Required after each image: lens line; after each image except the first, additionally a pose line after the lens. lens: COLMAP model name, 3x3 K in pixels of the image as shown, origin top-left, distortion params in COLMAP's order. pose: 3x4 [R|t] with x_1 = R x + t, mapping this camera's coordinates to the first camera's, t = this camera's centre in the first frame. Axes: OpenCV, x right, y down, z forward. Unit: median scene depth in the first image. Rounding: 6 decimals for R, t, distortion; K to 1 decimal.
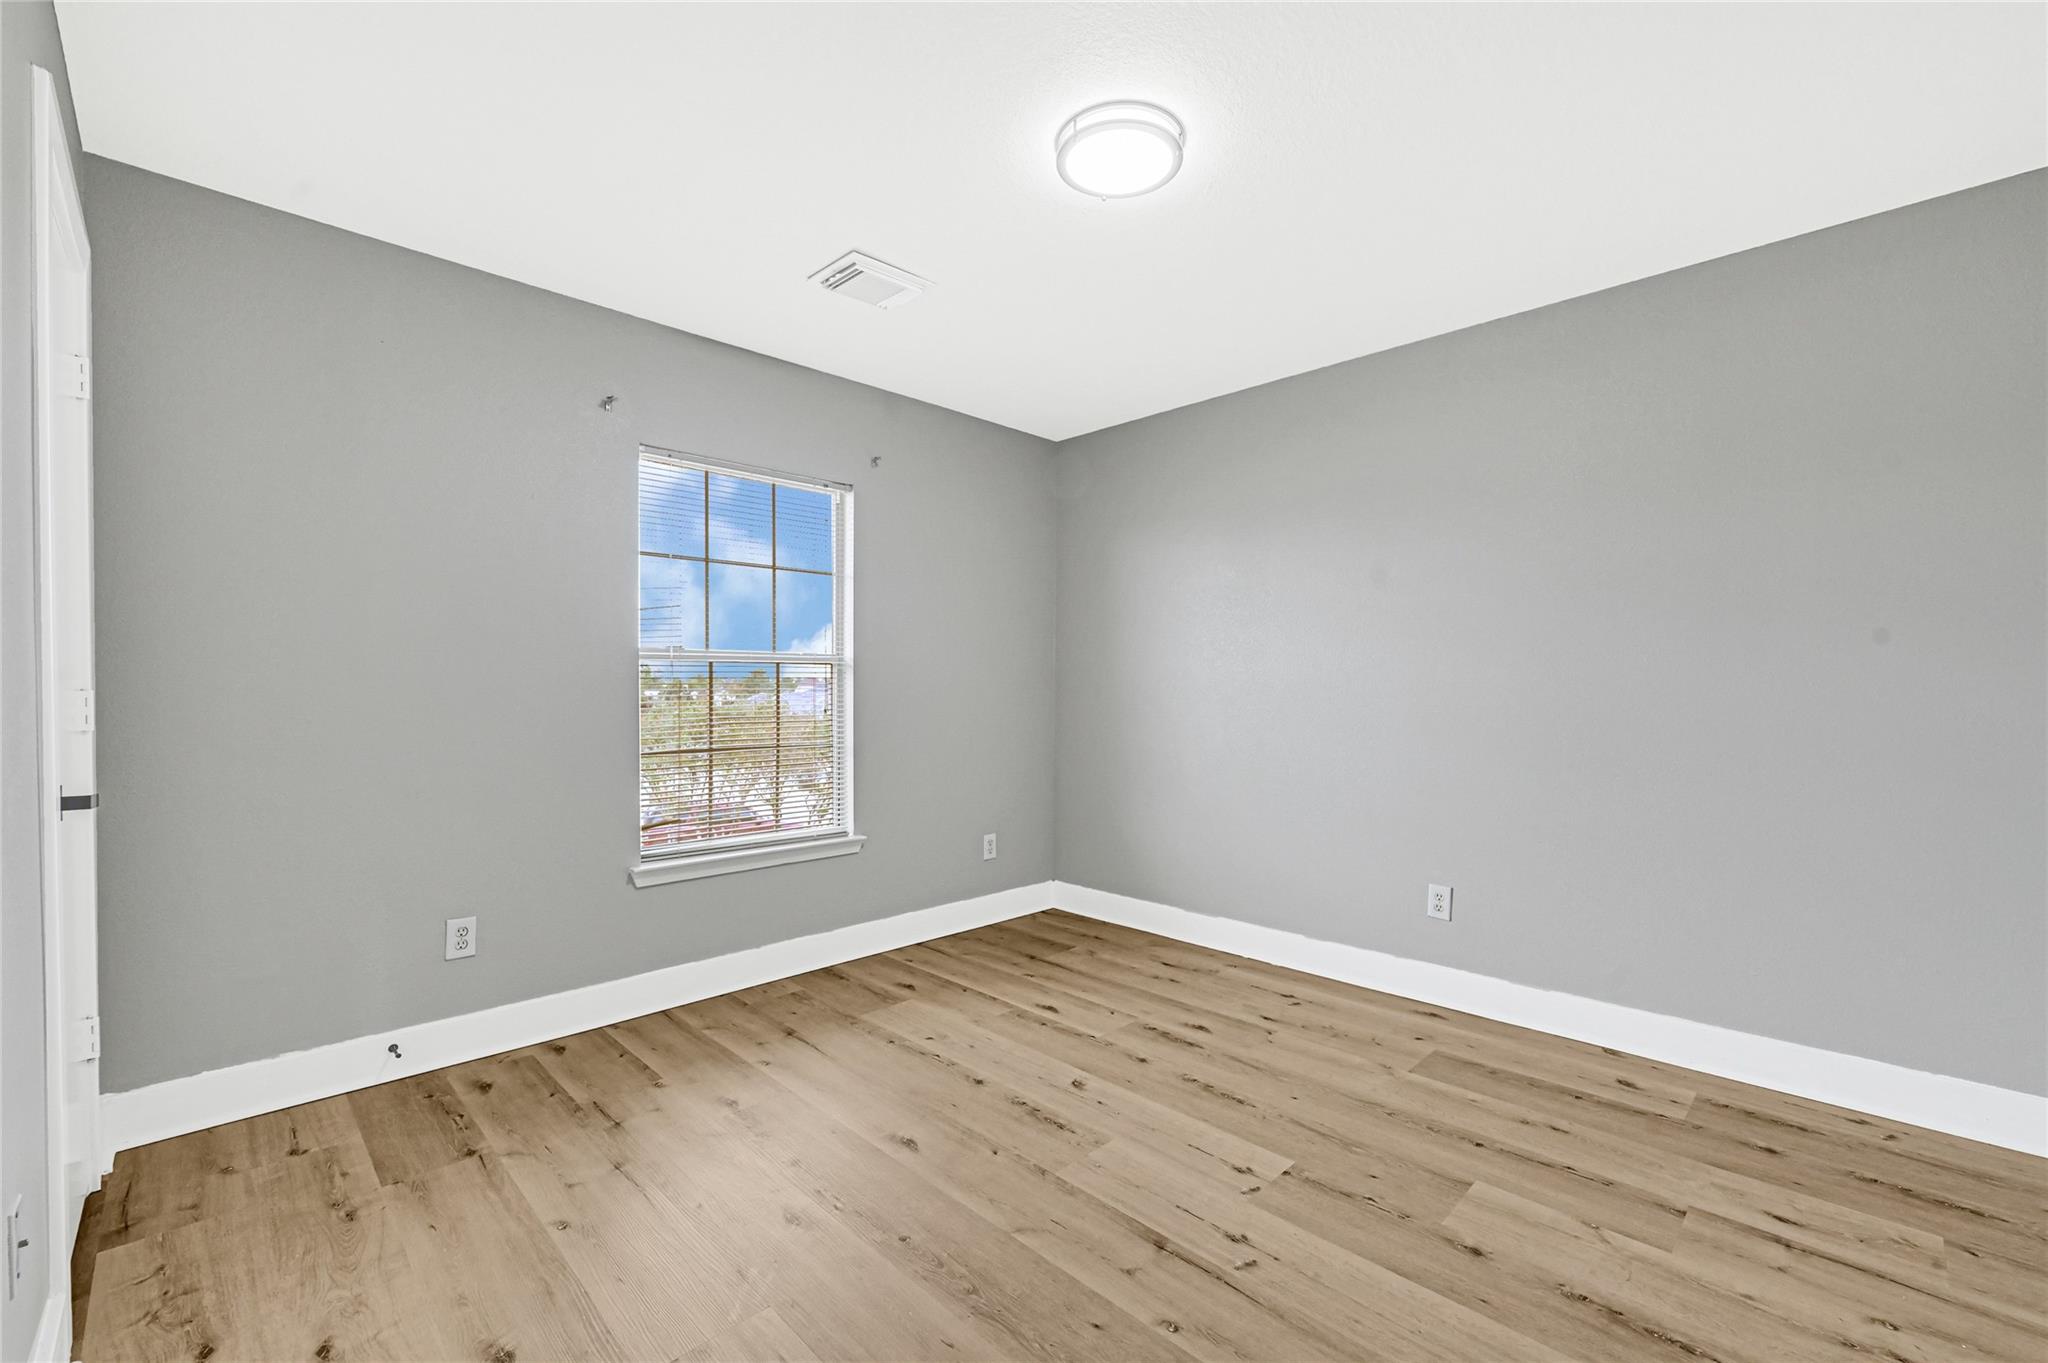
lens RADIAL K [[842.3, 0, 1024.9], [0, 842.3, 695.3], [0, 0, 1]] dist [-0.003262, -0.000467]
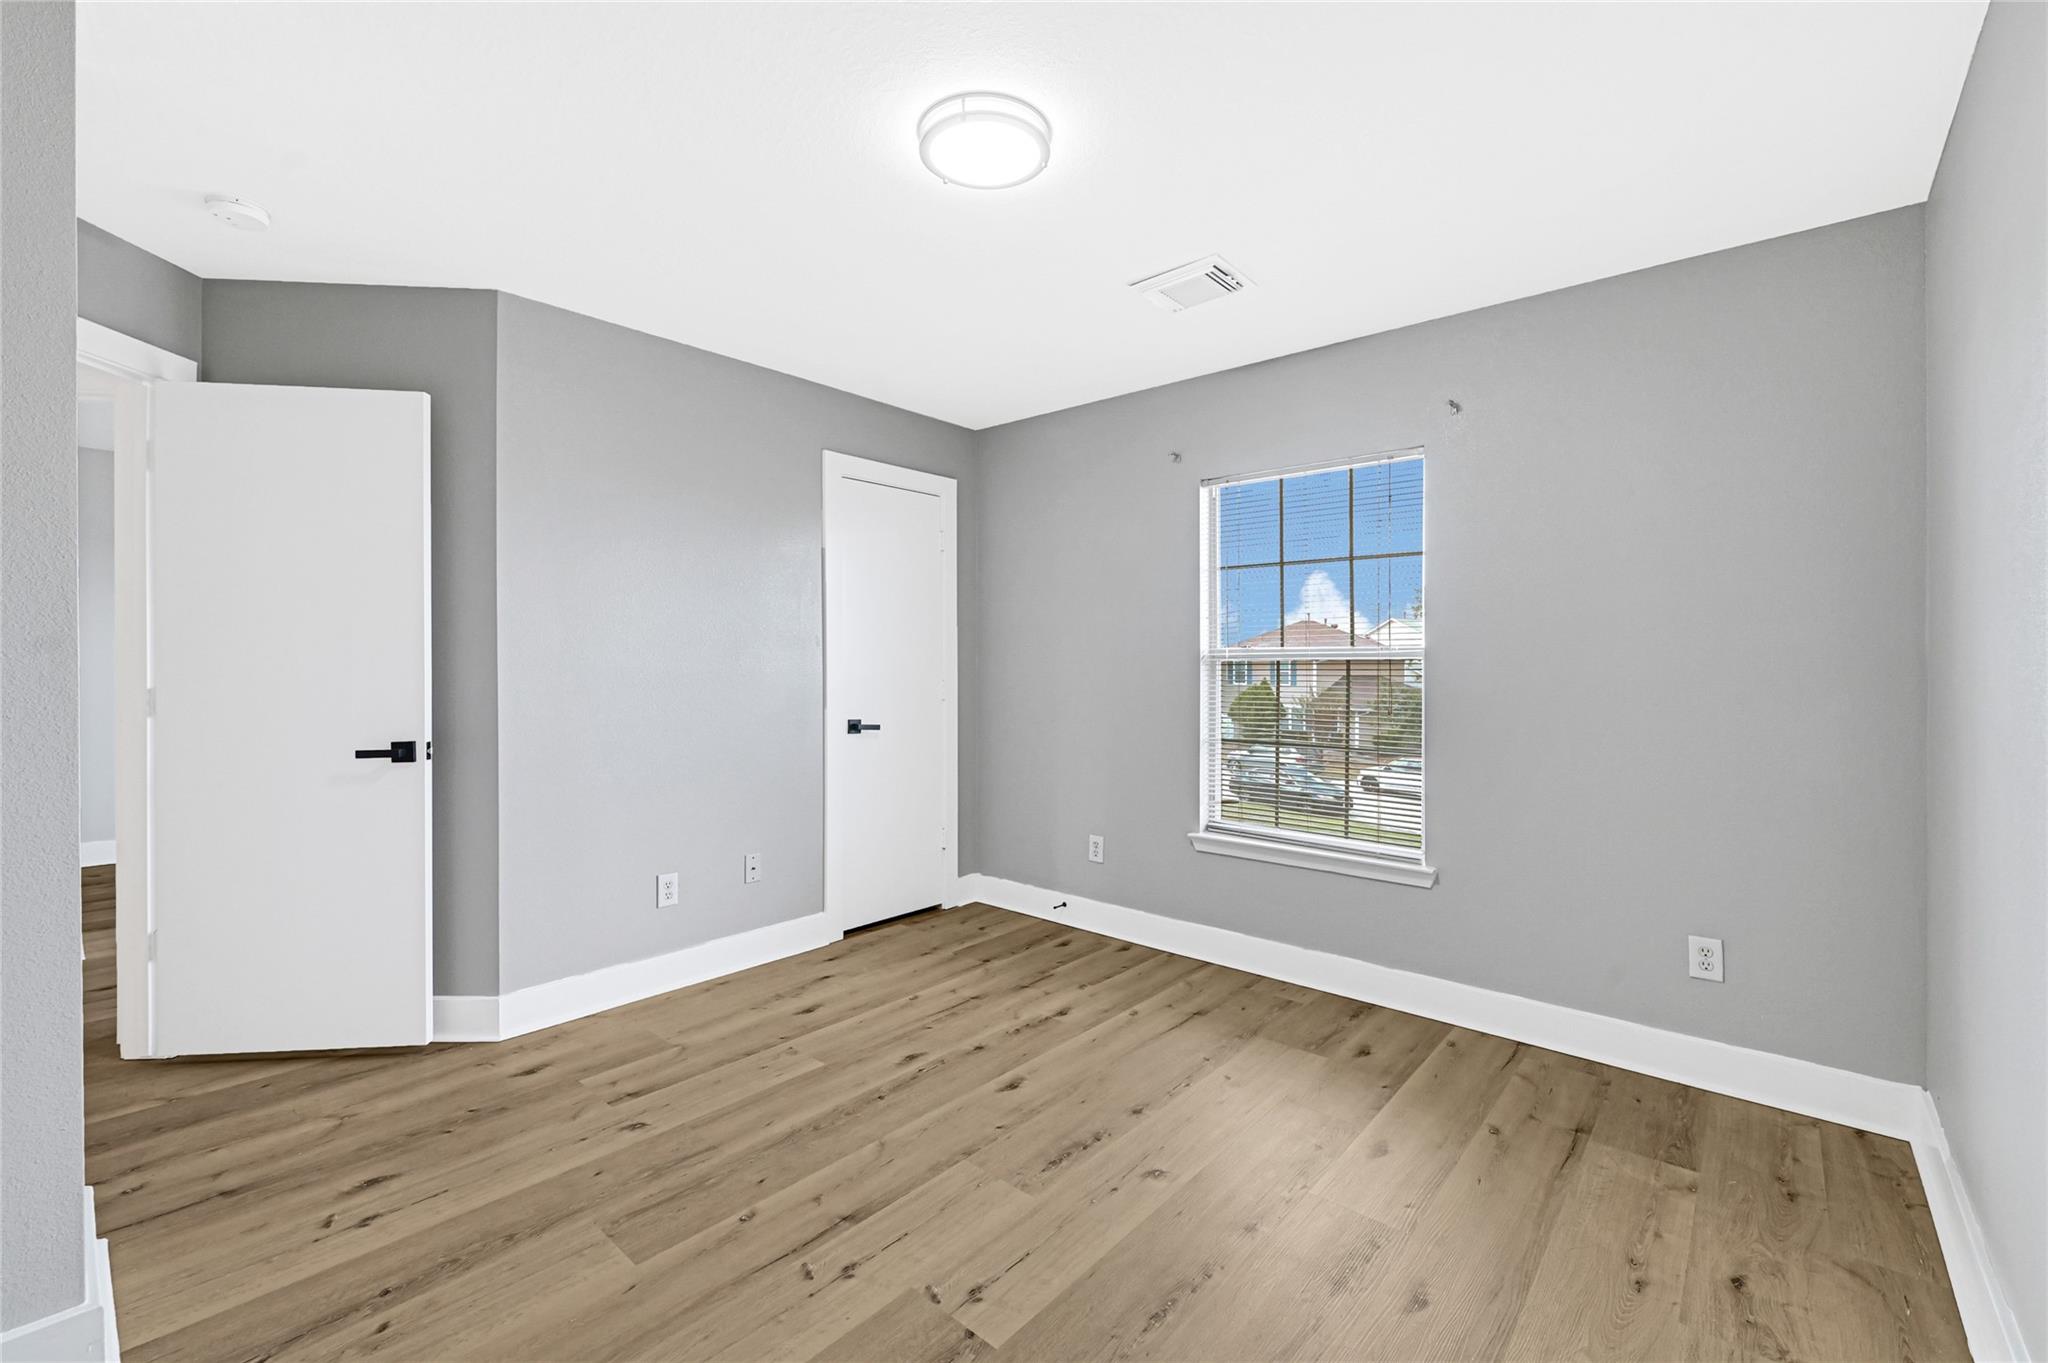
lens RADIAL K [[859.9, 0, 1032.3], [0, 859.9, 645.8], [0, 0, 1]] dist [-0.000769, -0.000201]
pose [[0.074265, -0.025858, -0.996903, 0.801938], [-0.011781, 0.999571, -0.026805, -0.029308], [0.997169, 0.013736, 0.073928, 0.712306]]
